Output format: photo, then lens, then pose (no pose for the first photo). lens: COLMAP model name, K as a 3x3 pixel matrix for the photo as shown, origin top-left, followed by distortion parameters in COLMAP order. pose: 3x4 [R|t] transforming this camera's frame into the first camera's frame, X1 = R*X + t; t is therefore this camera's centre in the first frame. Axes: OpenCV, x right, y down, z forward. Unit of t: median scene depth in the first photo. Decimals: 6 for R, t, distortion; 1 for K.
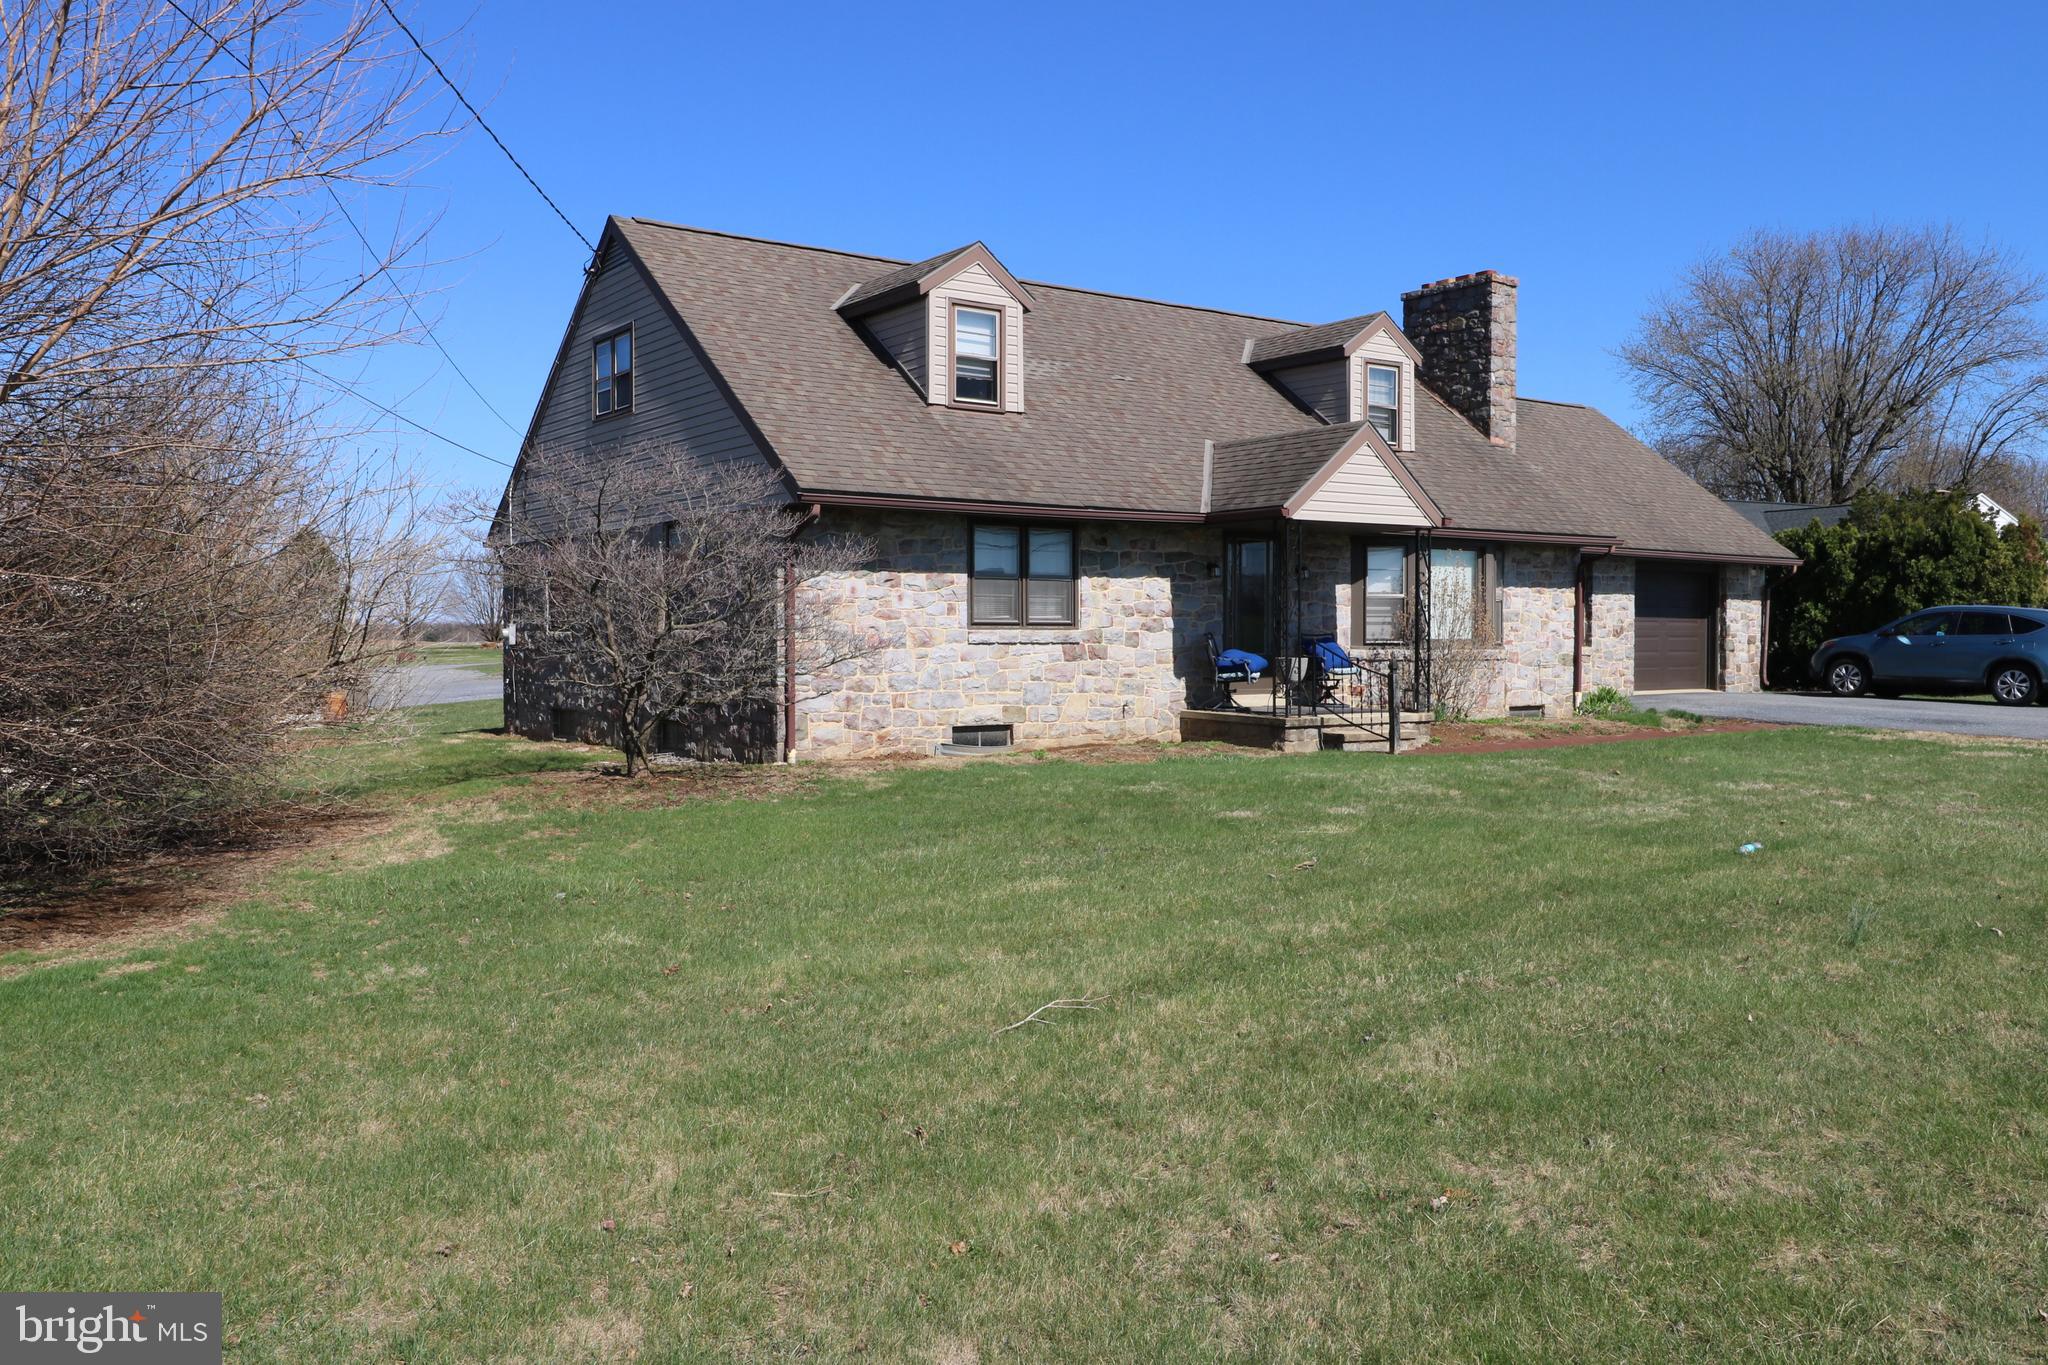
lens RADIAL K [[1613.7, 0, 1014.0], [0, 1613.7, 678.9], [0, 0, 1]] dist [0.008250, 0.034749]
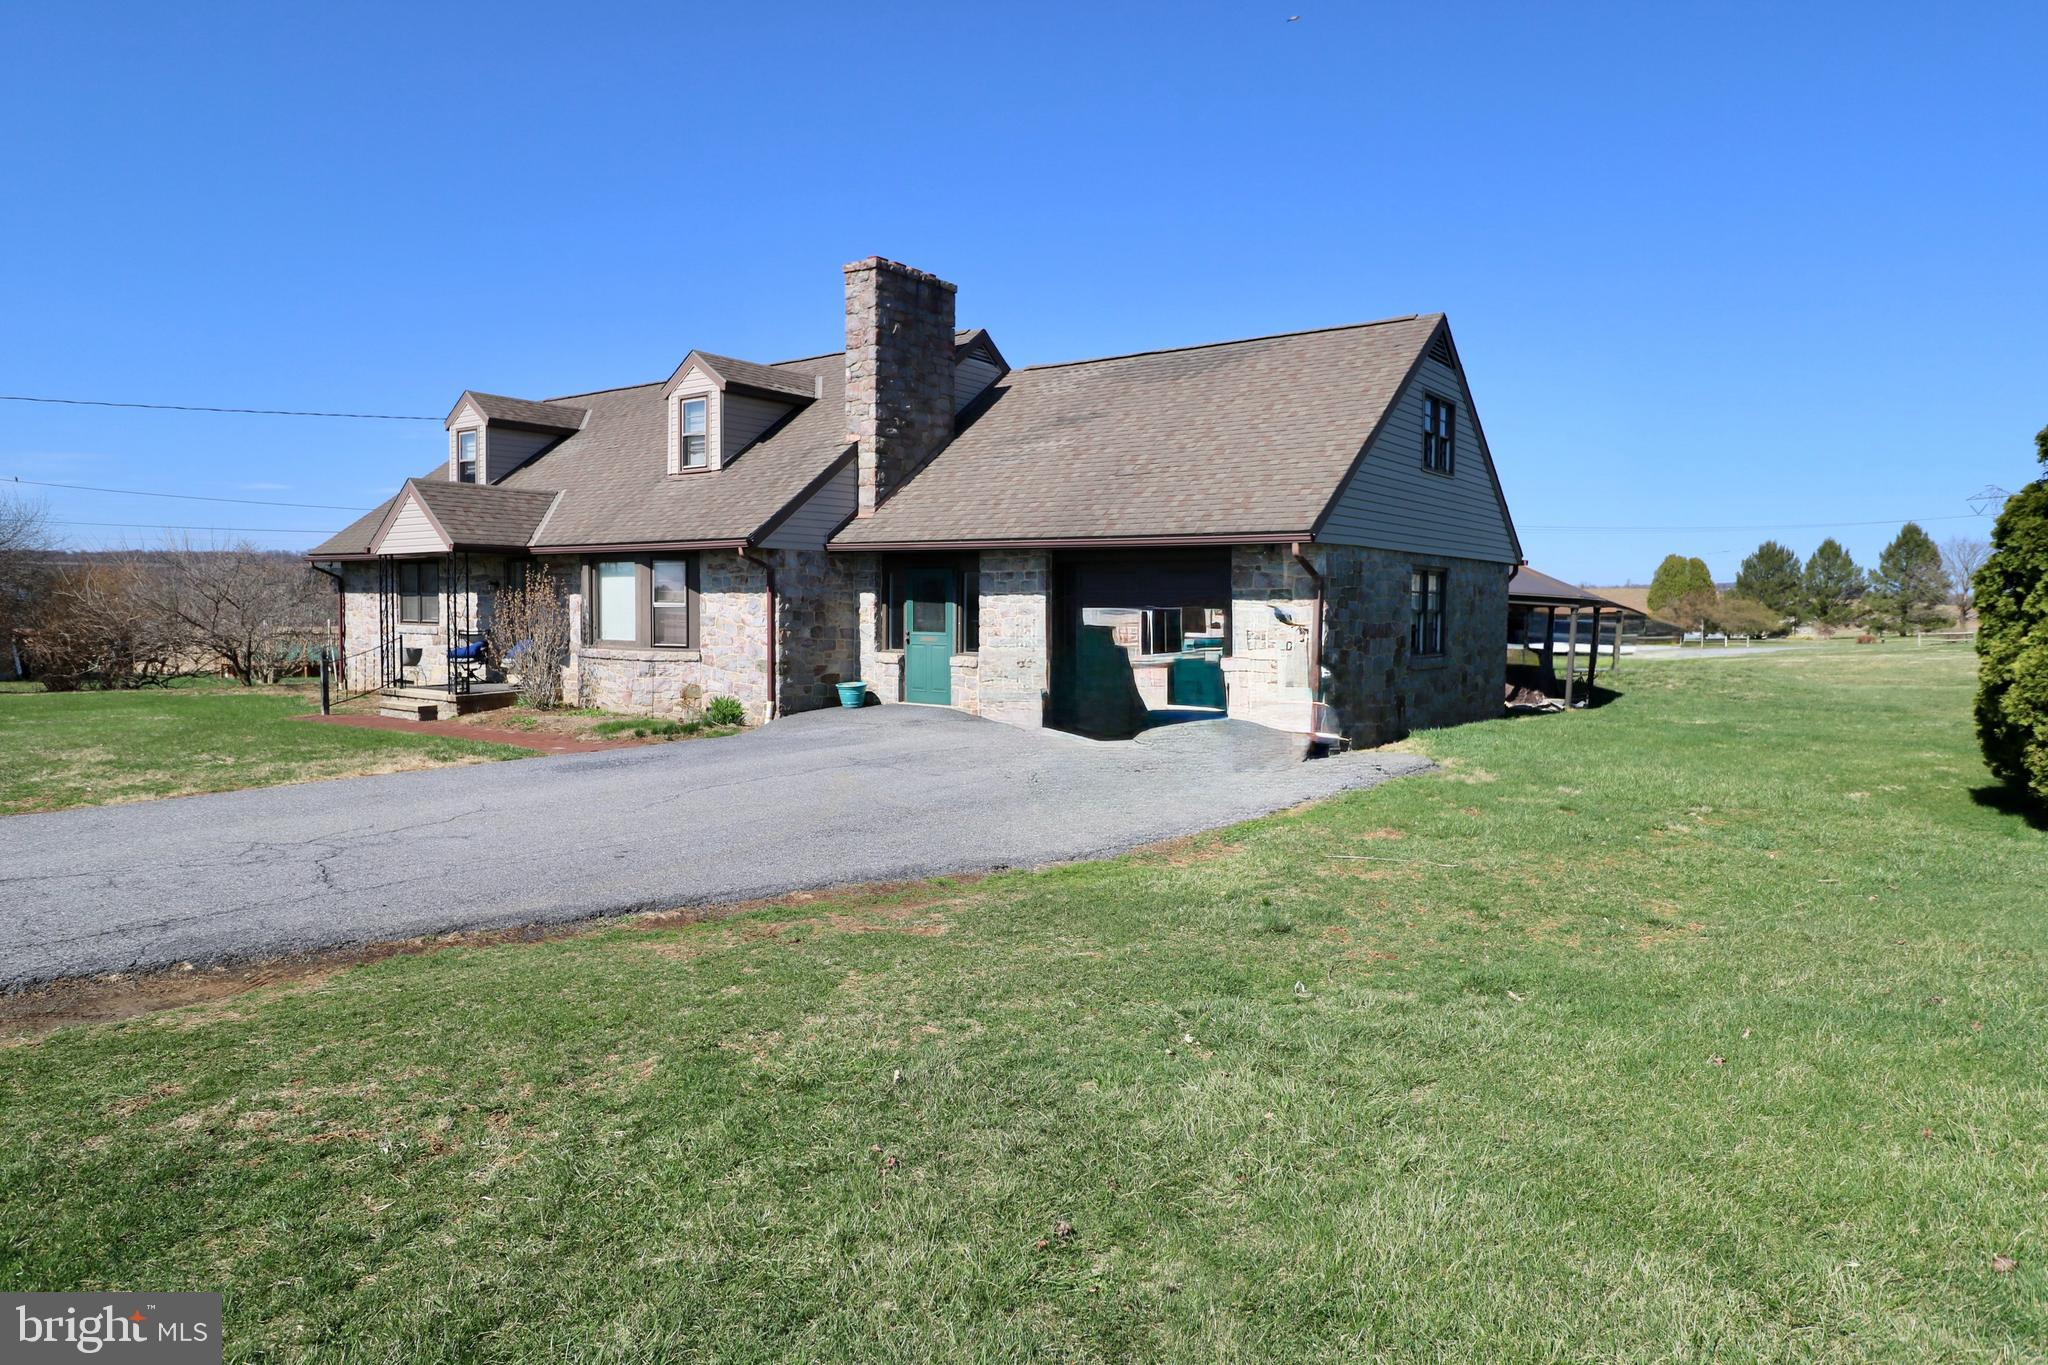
lens RADIAL K [[1234.8, 0, 1028.5], [0, 1234.8, 684.3], [0, 0, 1]] dist [0.007012, -0.001103]
pose [[0.310689, 0.056427, -0.948835, 1.108236], [-0.037971, 0.998176, 0.046928, -0.042257], [0.949753, 0.021448, 0.312265, 0.930593]]
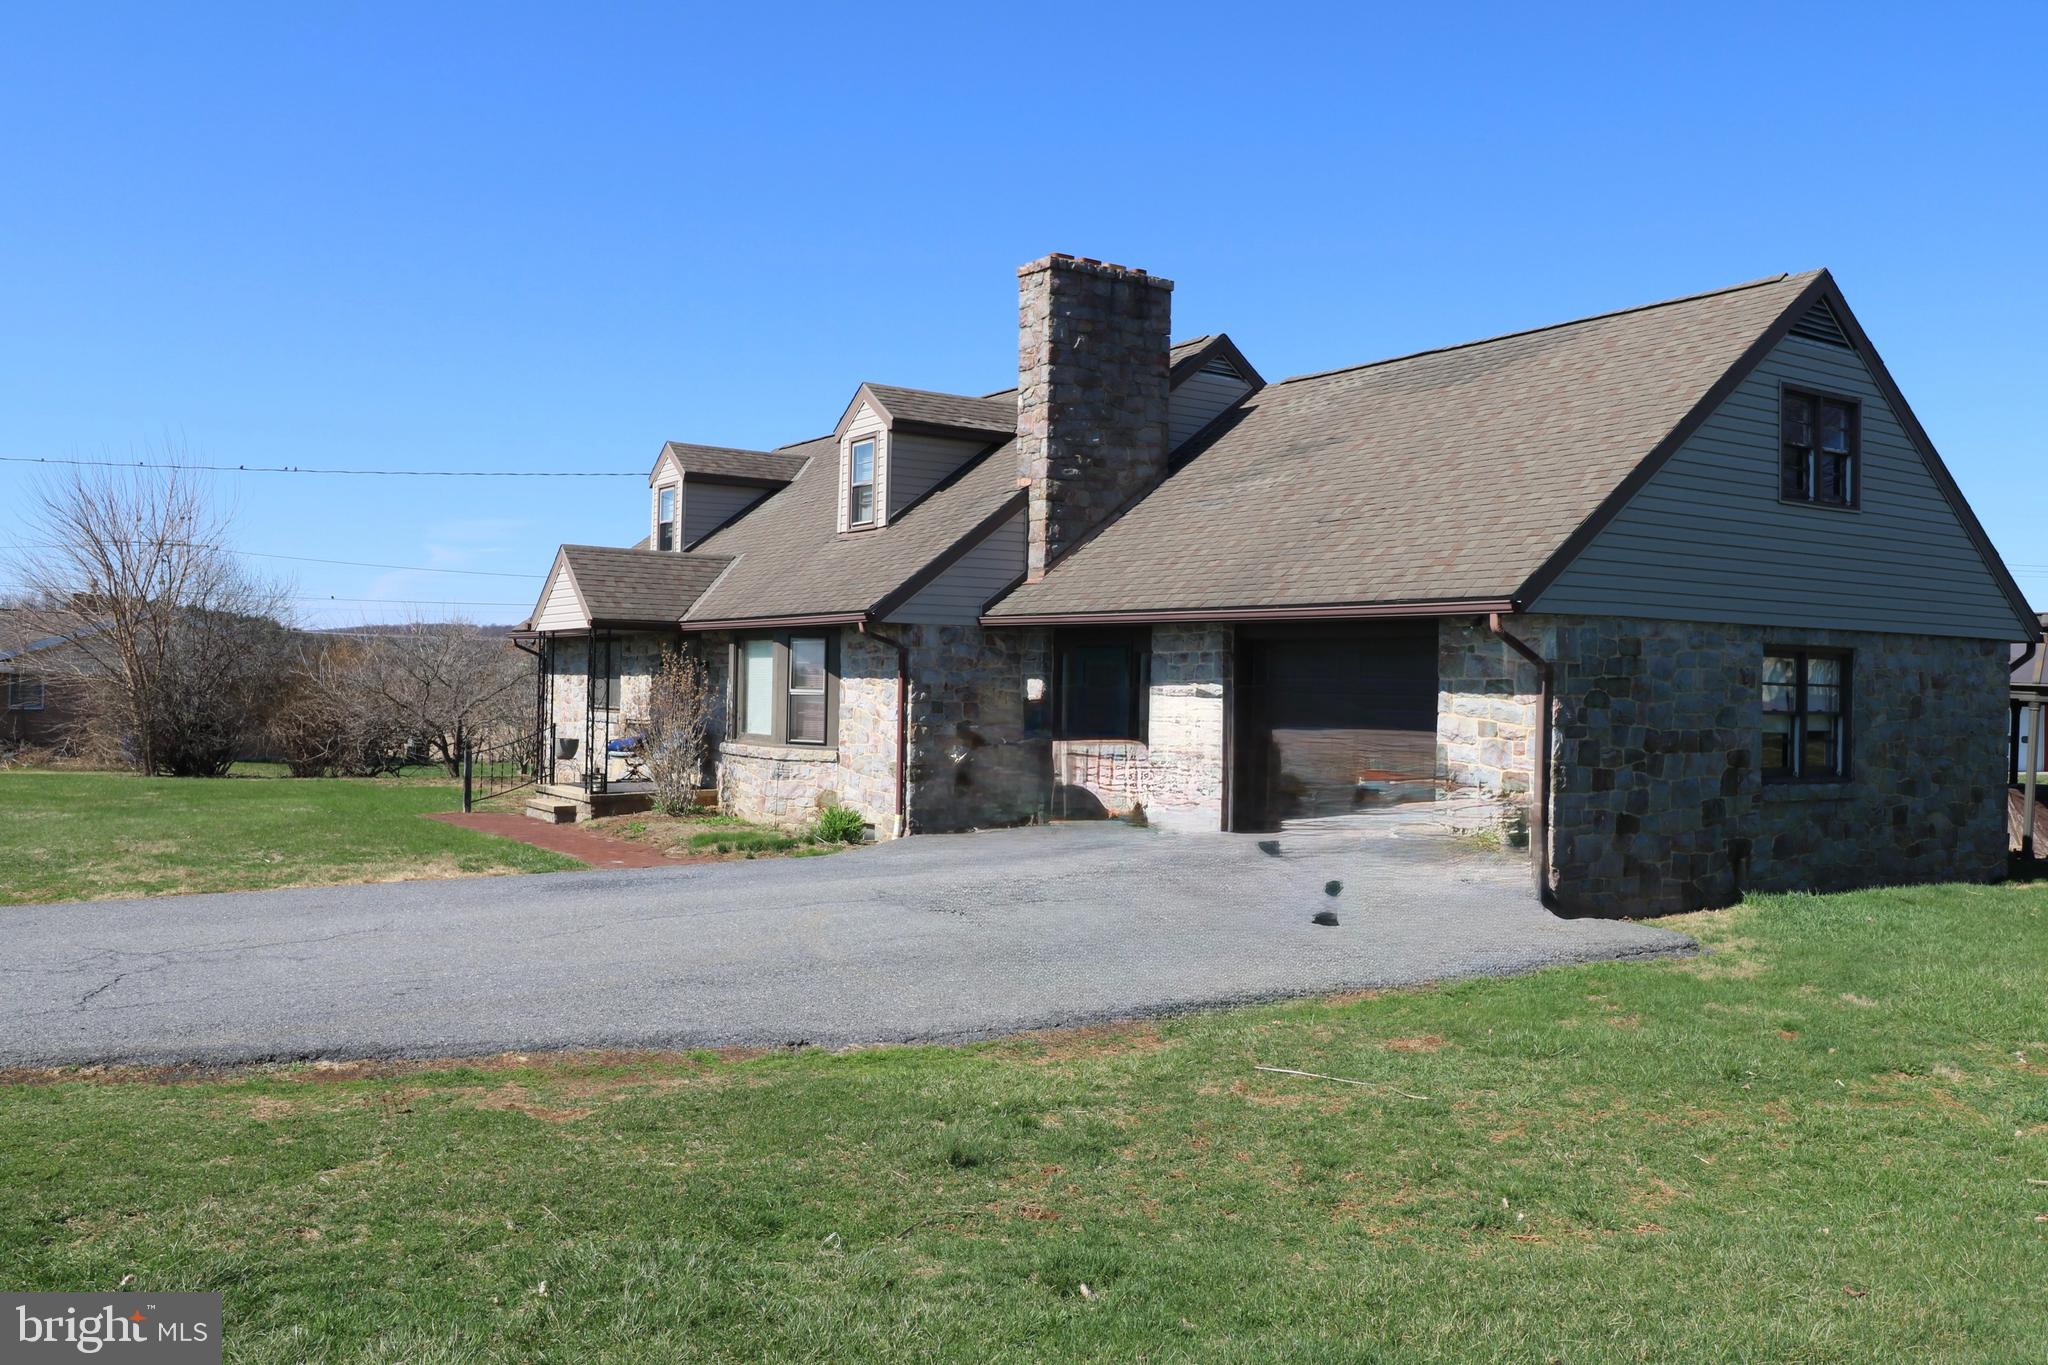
lens RADIAL K [[1613.7, 0, 1012.5], [0, 1613.7, 694.6], [0, 0, 1]] dist [0.008250, 0.034749]
pose [[-0.024111, -0.000317, -0.999709, 1.126292], [-0.050720, 0.998712, 0.000906, -0.052031], [0.998422, 0.050727, -0.024096, 1.085549]]
